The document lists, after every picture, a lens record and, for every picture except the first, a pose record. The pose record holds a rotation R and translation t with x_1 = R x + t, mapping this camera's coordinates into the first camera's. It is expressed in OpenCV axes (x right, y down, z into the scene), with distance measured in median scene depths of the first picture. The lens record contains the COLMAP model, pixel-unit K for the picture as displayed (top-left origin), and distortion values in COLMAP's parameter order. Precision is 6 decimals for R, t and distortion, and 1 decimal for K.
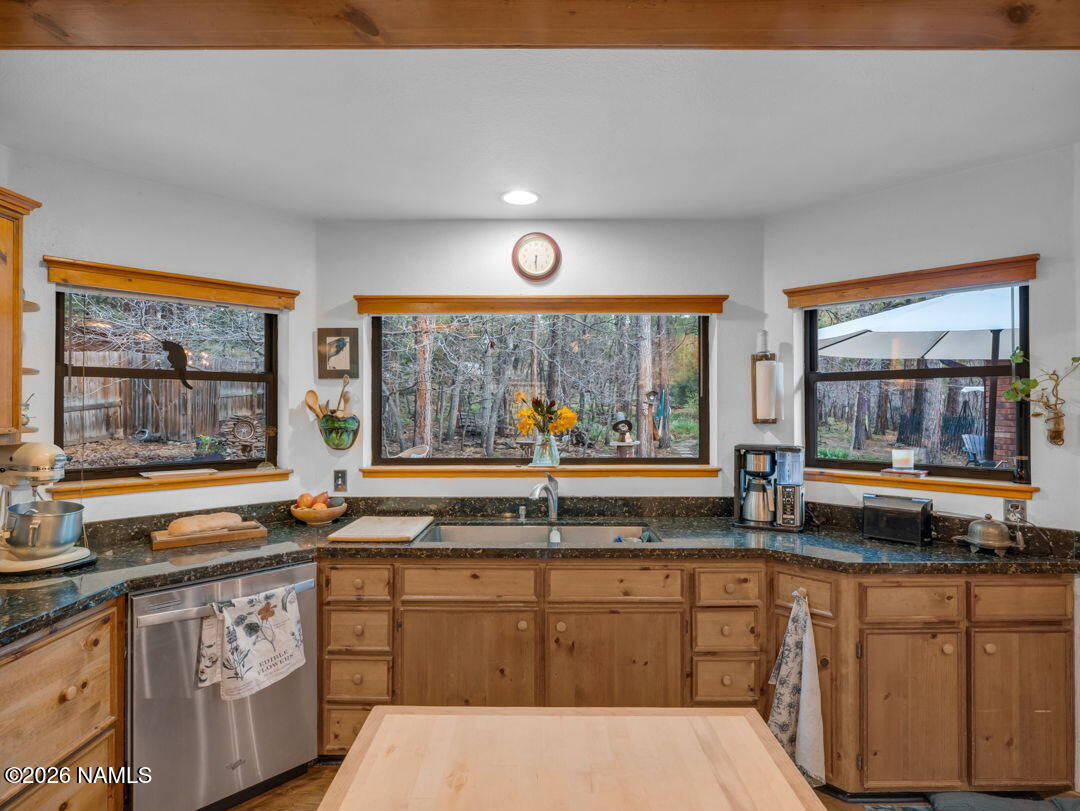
lens RADIAL K [[580.5, 0, 544.0], [0, 580.5, 405.2], [0, 0, 1]] dist [-0.005856, 0.000167]
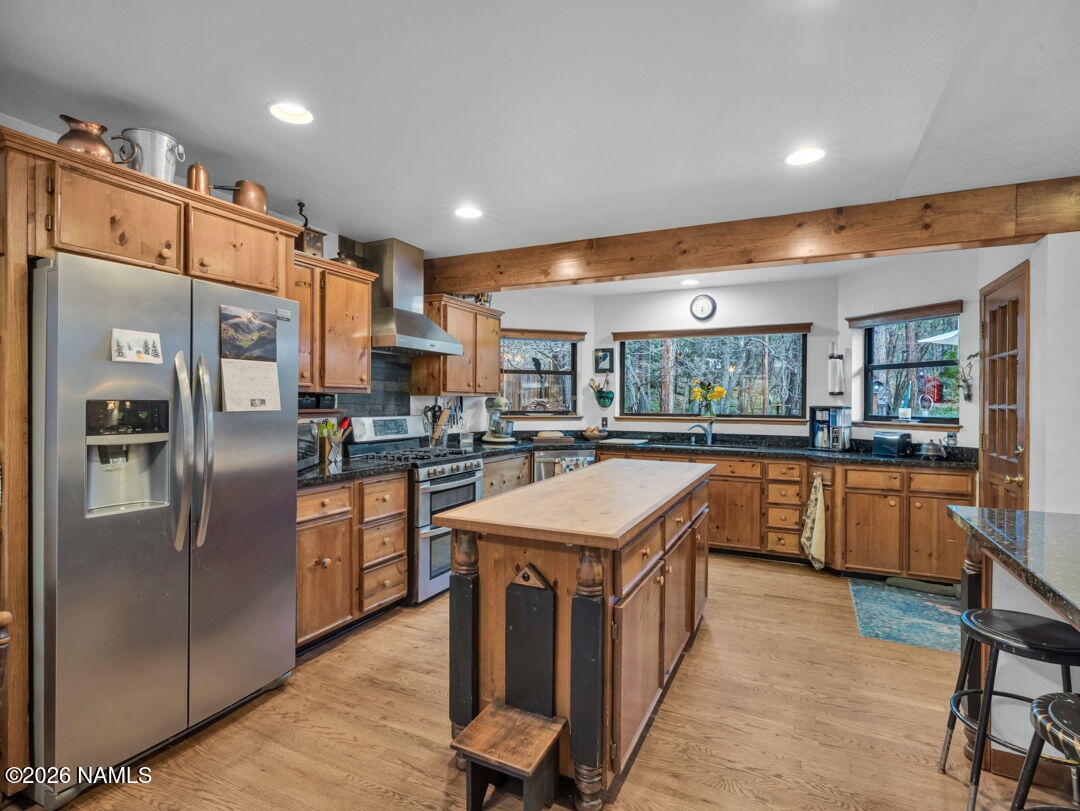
lens RADIAL K [[553.4, 0, 540.3], [0, 553.4, 403.0], [0, 0, 1]] dist [-0.000821, 0.001024]
pose [[0.897834, 0.007865, -0.440264, 0.331712], [-0.004044, 0.999946, 0.009617, 0.045874], [0.440316, -0.006854, 0.897817, -0.931891]]
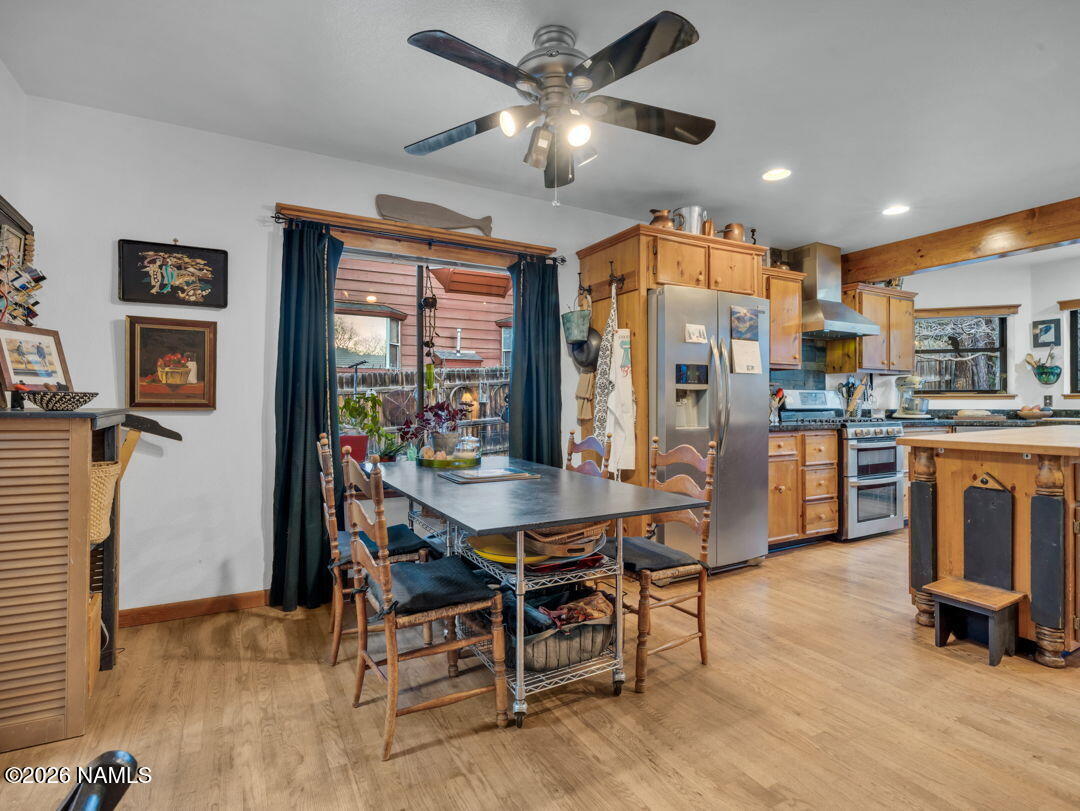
lens RADIAL K [[553.4, 0, 540.3], [0, 553.4, 403.0], [0, 0, 1]] dist [-0.000821, 0.001024]
pose [[0.479445, -0.003240, -0.877566, 0.464709], [0.008286, 0.999965, 0.000835, 0.129757], [0.877533, -0.007672, 0.479455, -1.399044]]
